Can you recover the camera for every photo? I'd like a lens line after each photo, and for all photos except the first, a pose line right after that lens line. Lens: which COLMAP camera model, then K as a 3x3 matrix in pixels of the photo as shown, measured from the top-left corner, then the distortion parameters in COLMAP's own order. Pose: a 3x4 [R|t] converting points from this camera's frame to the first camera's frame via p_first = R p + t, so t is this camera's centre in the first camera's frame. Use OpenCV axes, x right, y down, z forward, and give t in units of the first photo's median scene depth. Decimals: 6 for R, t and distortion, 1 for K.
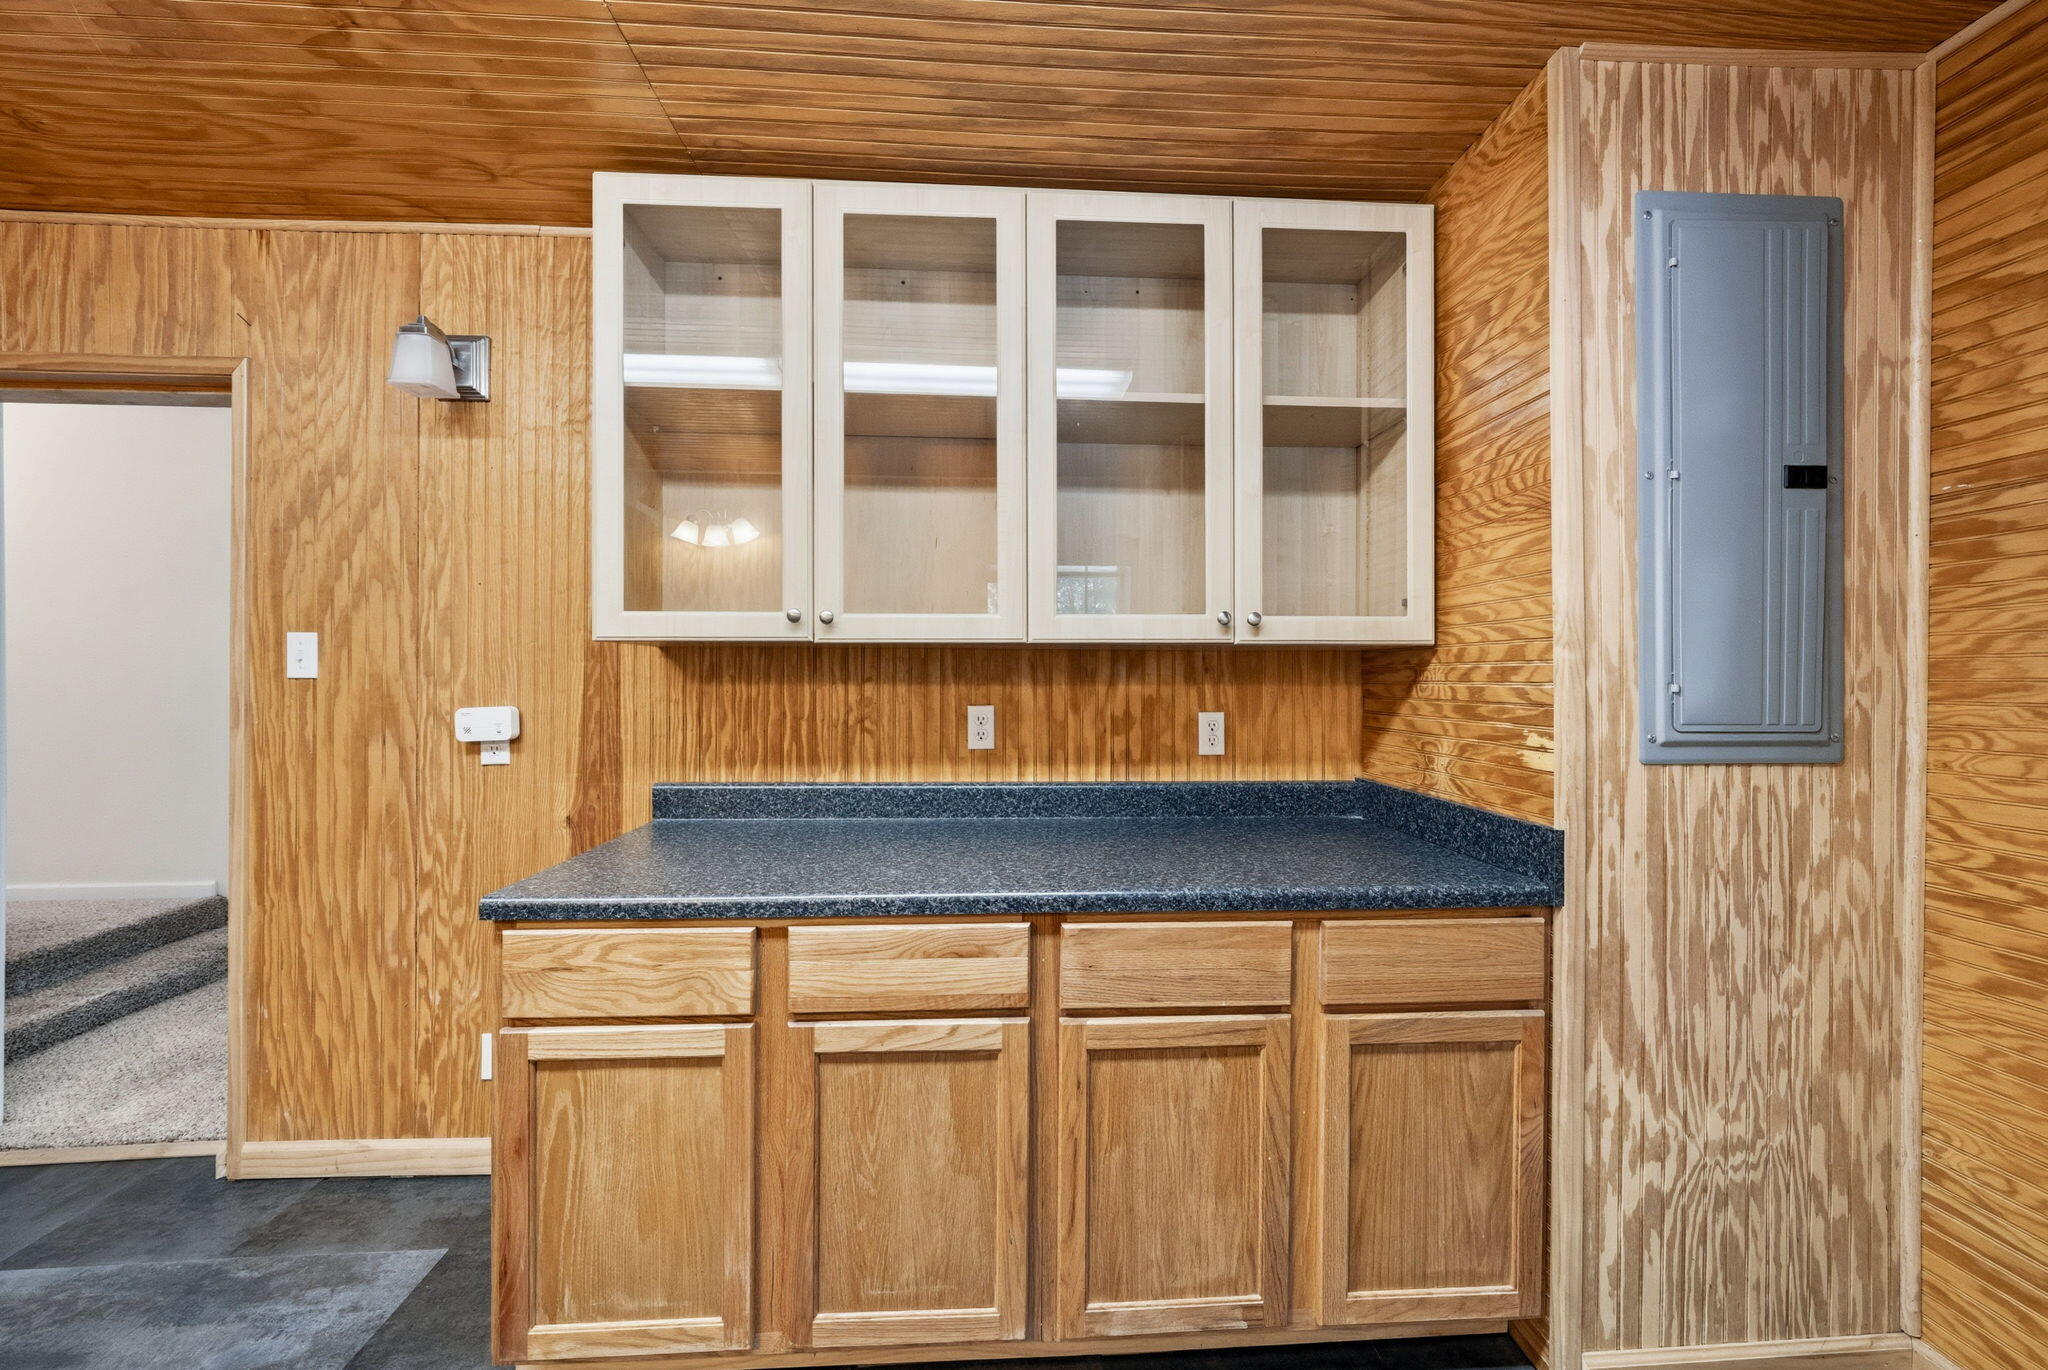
lens RADIAL K [[702.7, 0, 1013.3], [0, 702.7, 682.2], [0, 0, 1]] dist [-0.000870, -0.000407]
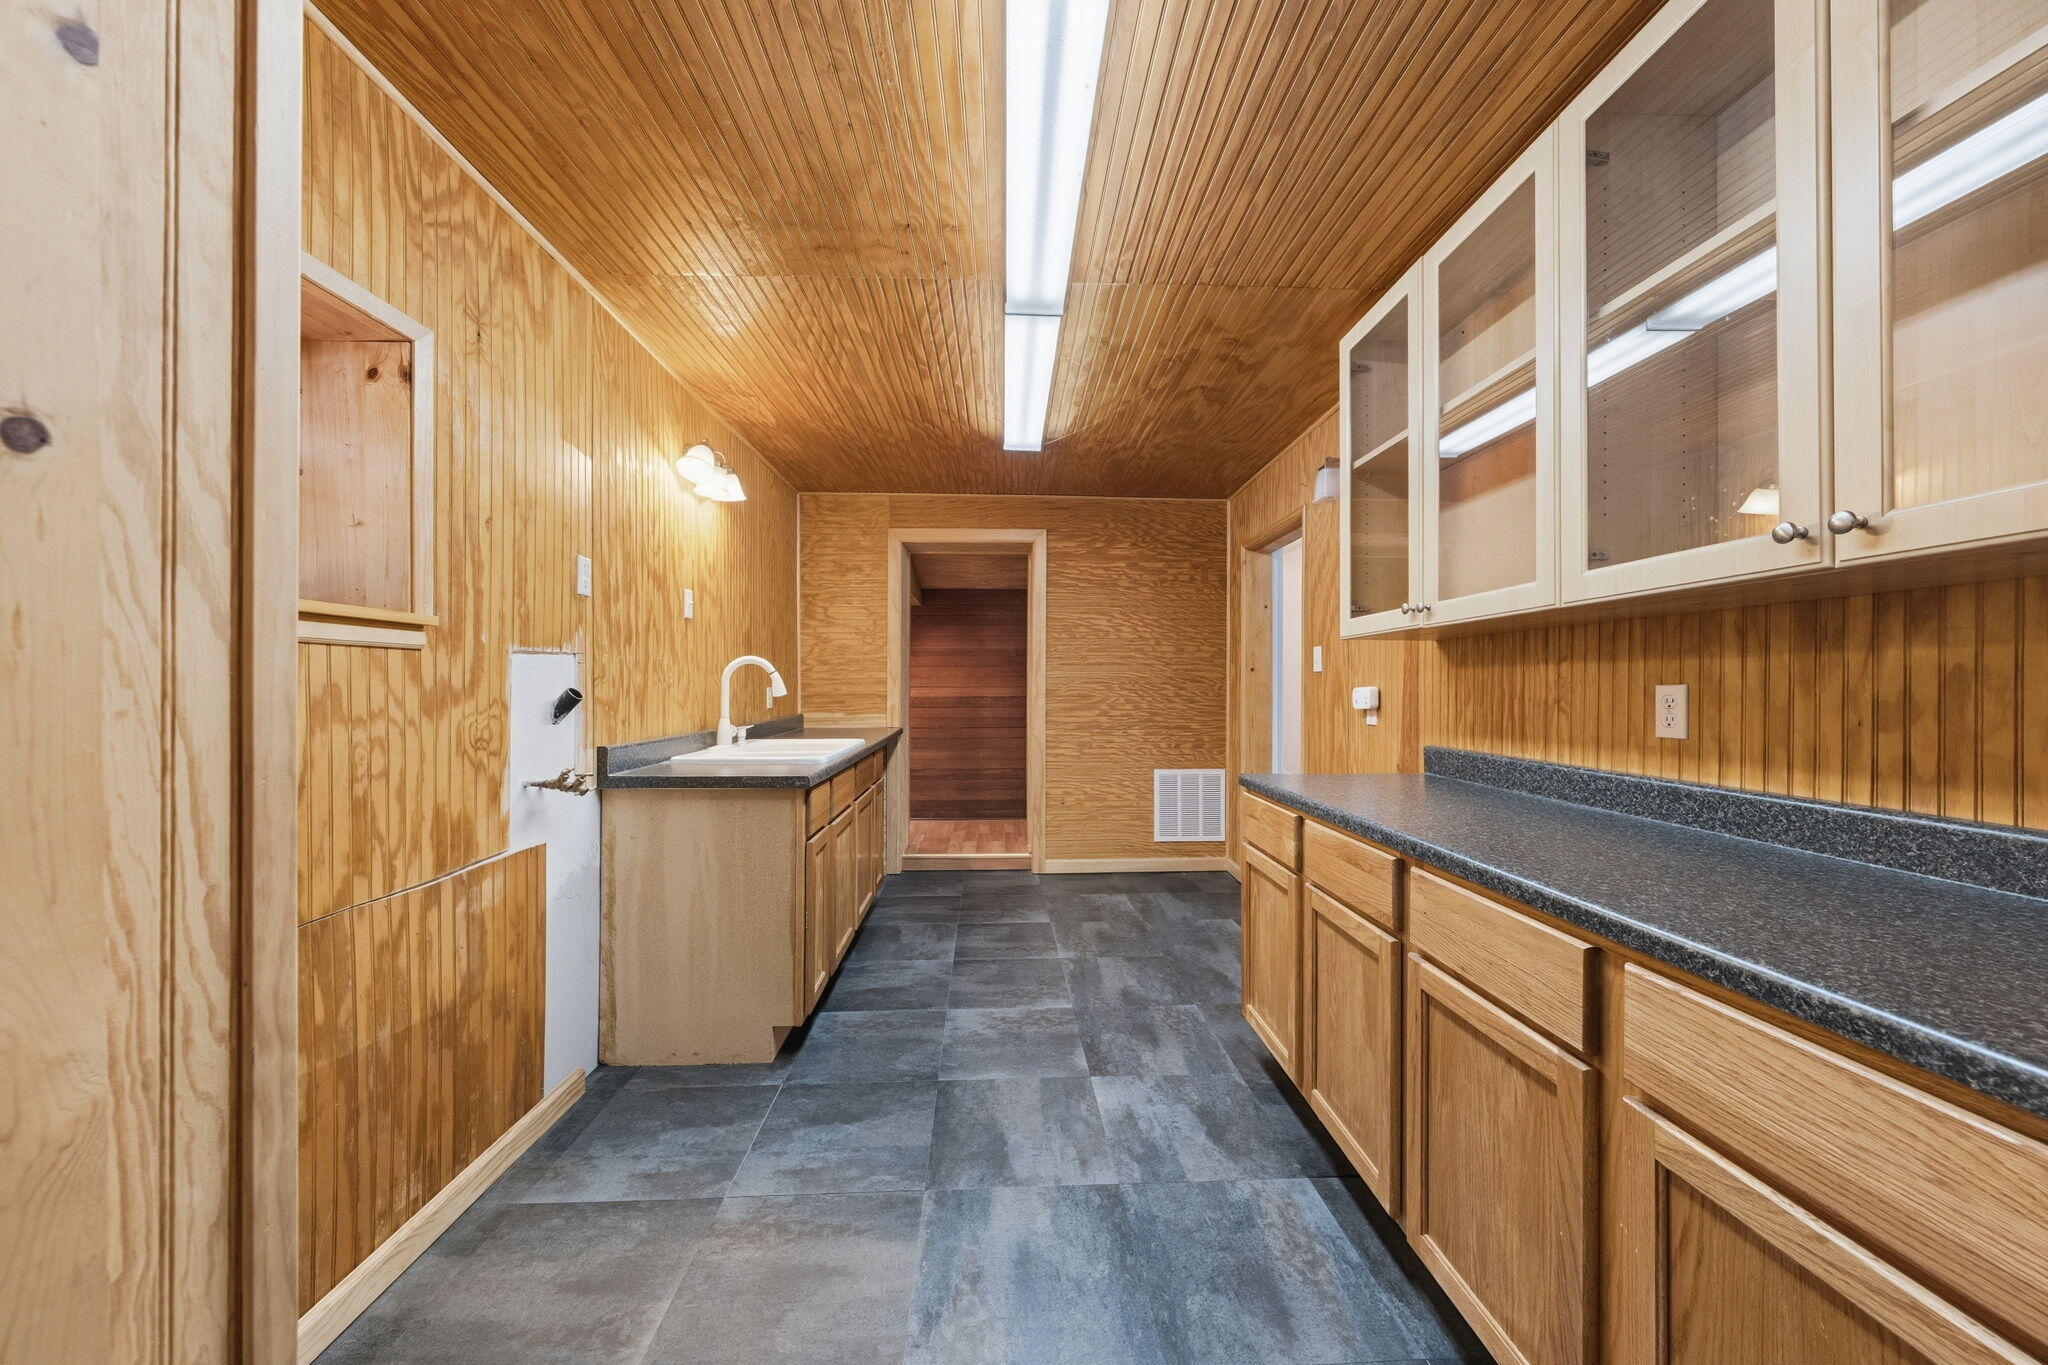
lens RADIAL K [[702.7, 0, 1015.4], [0, 702.7, 683.2], [0, 0, 1]] dist [-0.000870, -0.000407]
pose [[-0.043152, -0.010940, -0.999009, 0.802731], [-0.013852, 0.999850, -0.010351, 0.050868], [0.998972, 0.013392, -0.043297, 0.279363]]
